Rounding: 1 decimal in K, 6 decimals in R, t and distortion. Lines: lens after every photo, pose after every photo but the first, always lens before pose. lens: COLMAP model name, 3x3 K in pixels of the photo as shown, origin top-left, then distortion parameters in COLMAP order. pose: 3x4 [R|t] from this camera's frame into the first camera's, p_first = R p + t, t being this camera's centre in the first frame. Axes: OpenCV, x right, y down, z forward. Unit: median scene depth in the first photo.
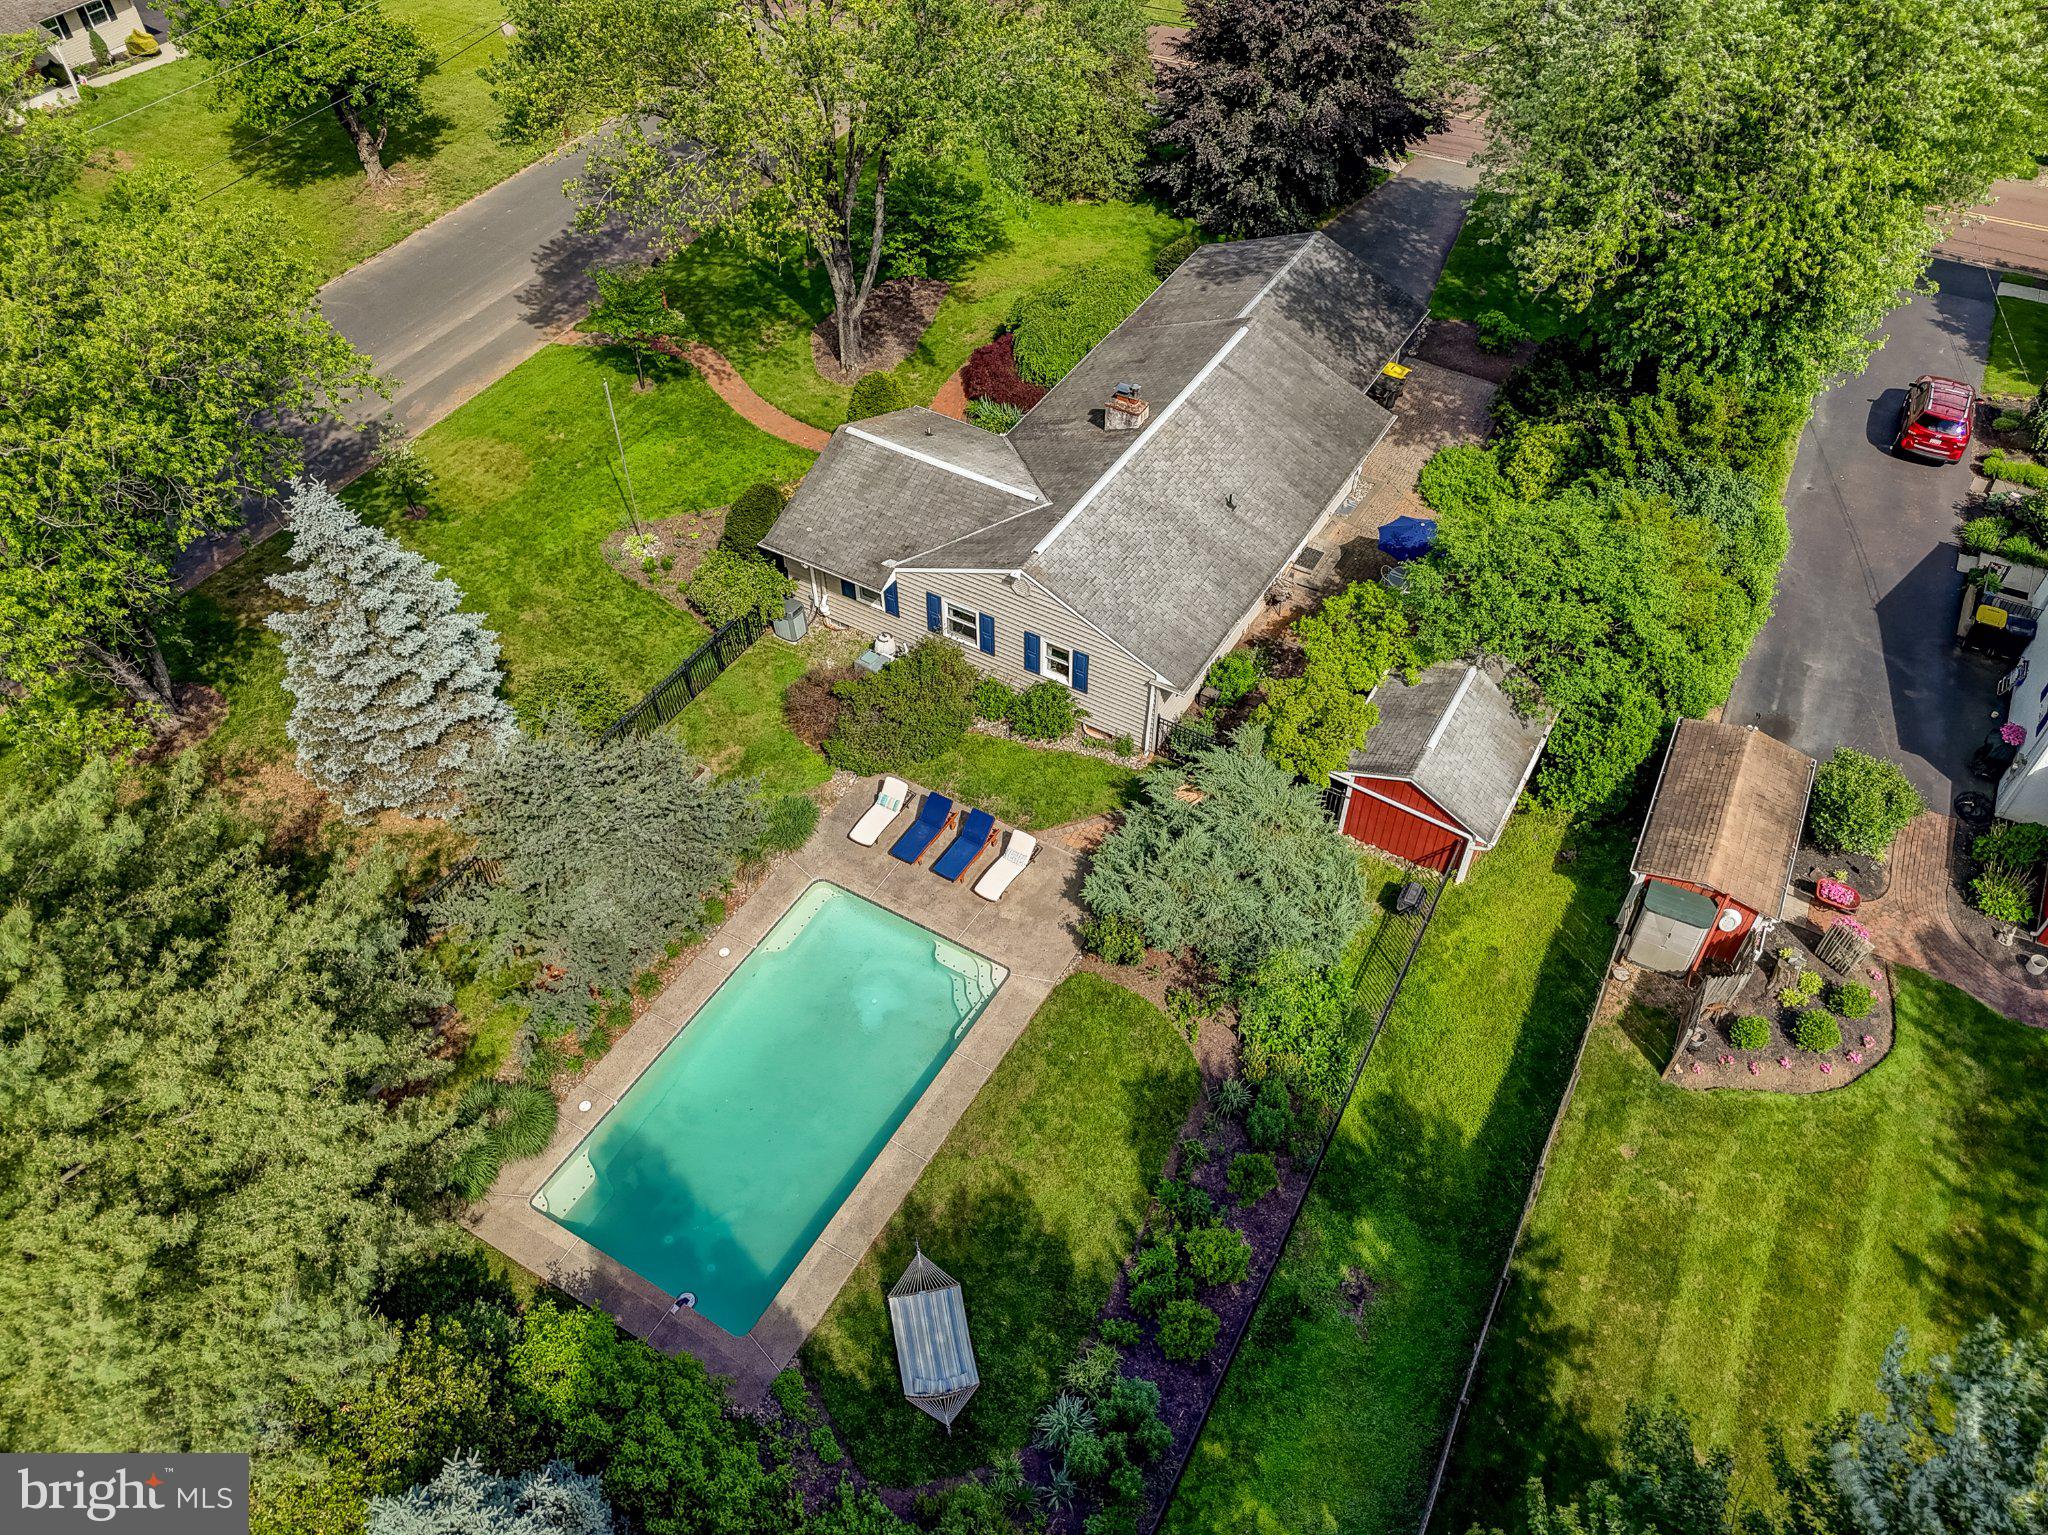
lens RADIAL K [[1554.1, 0, 1024.0], [0, 1554.1, 767.5], [0, 0, 1]] dist [0.085996, -0.075531]
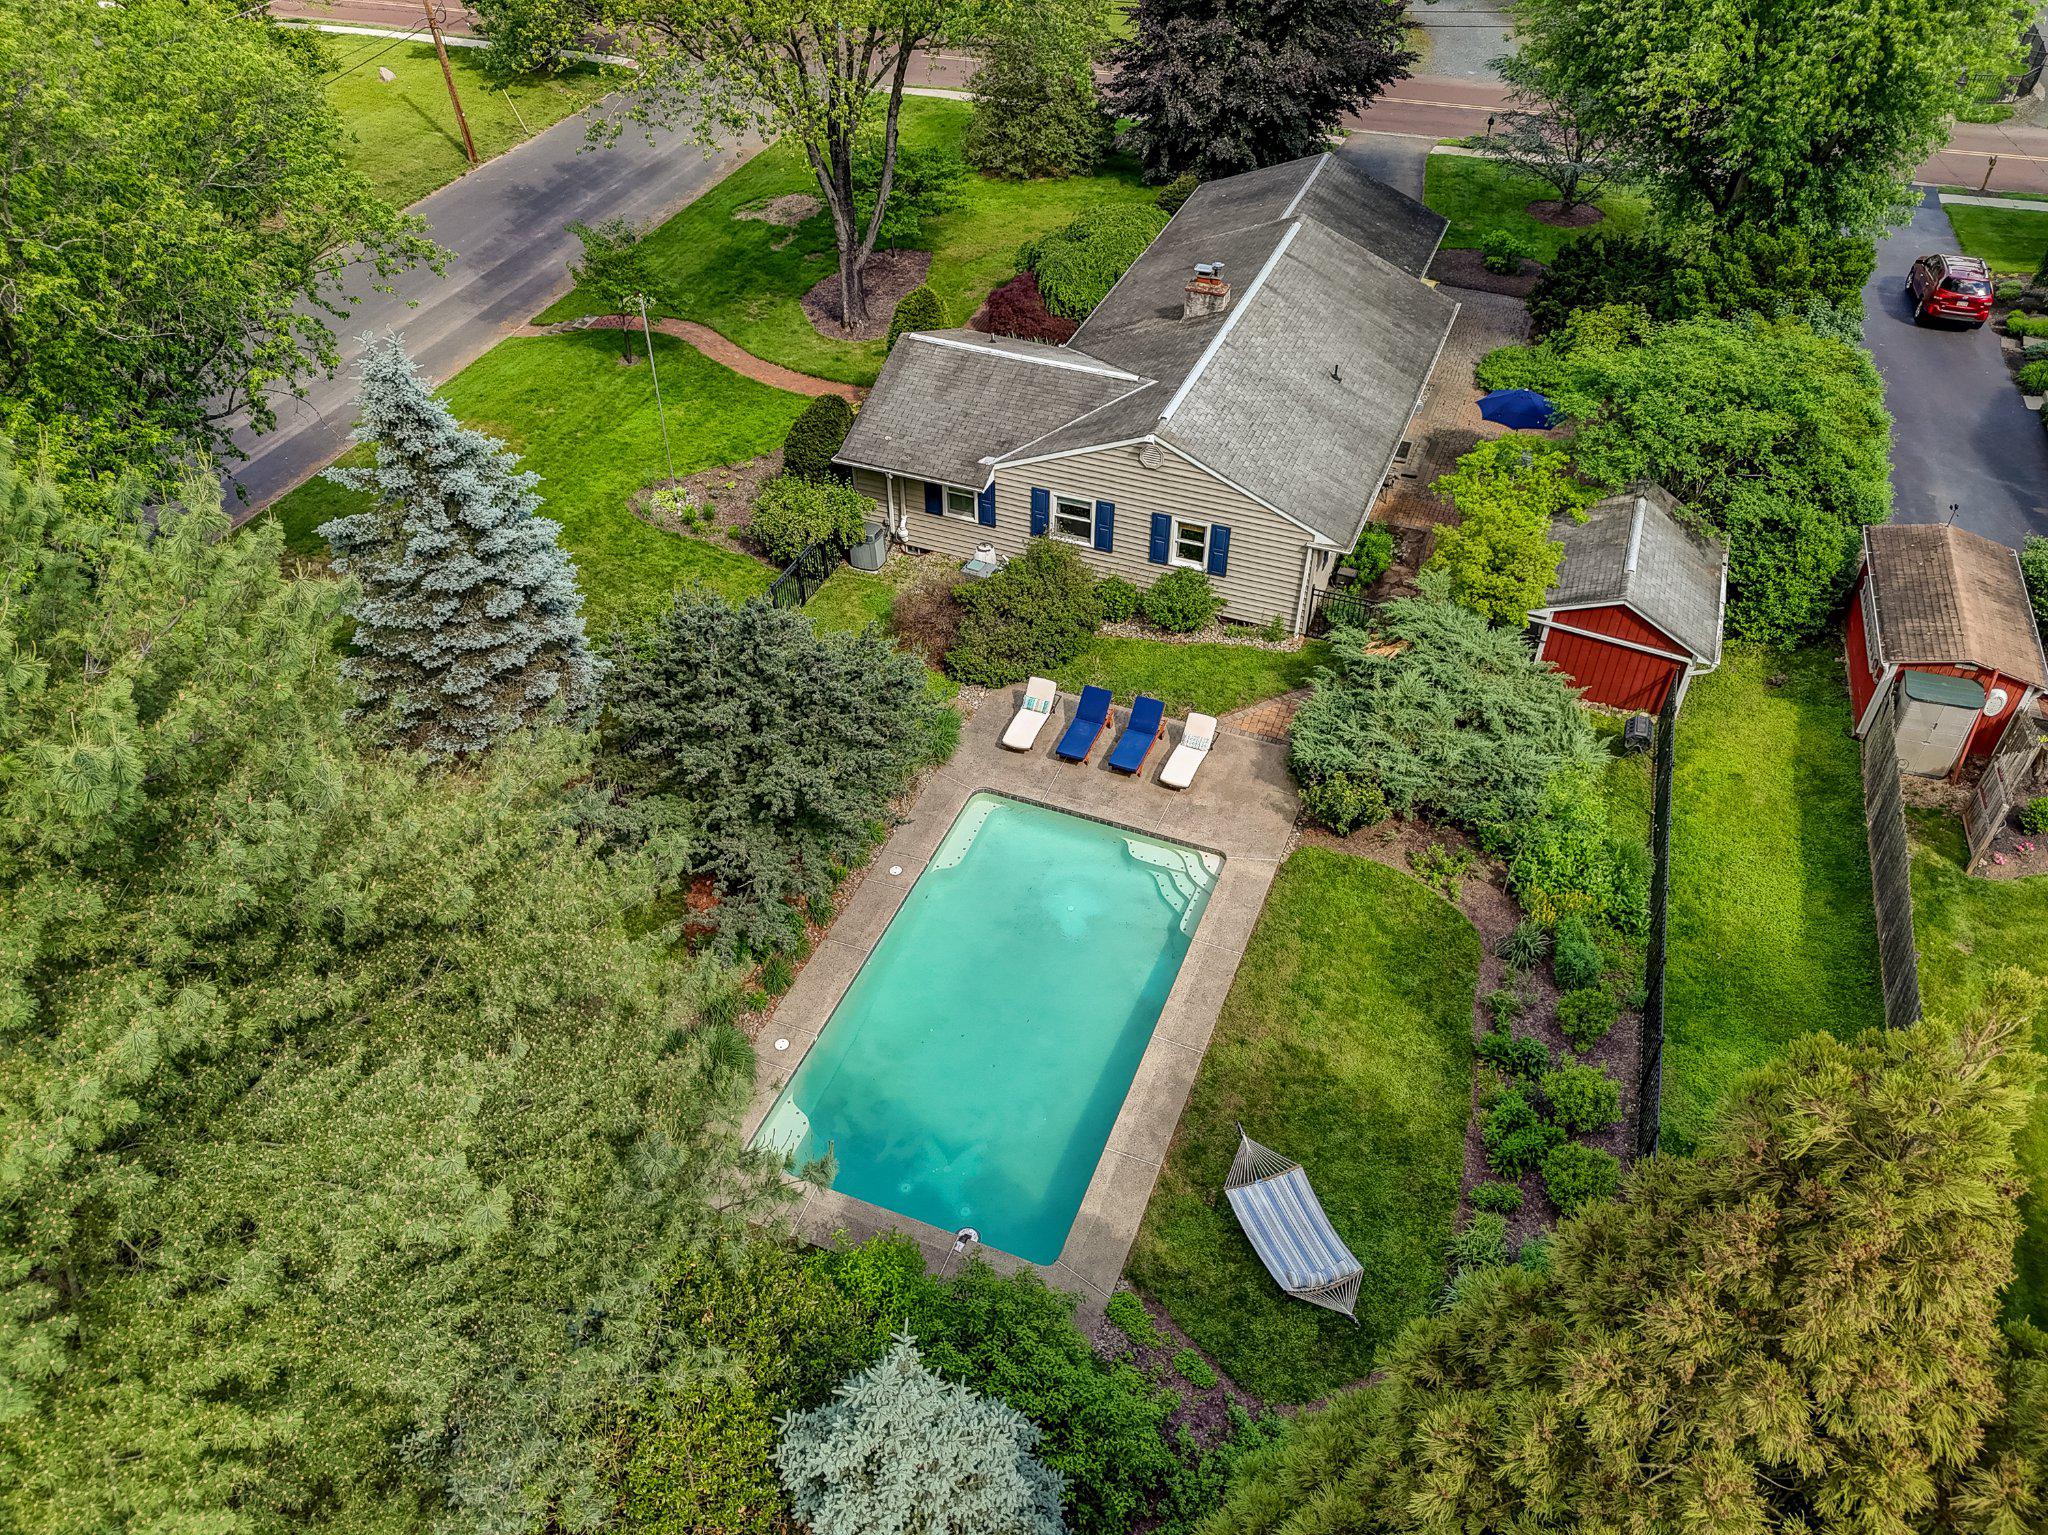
lens RADIAL K [[1554.1, 0, 1024.0], [0, 1554.1, 767.5], [0, 0, 1]] dist [0.085996, -0.075531]
pose [[0.987222, -0.101422, 0.122908, -0.205685], [0.113506, 0.988922, -0.095657, 0.141061], [-0.111845, 0.108385, 0.987797, 0.131760]]
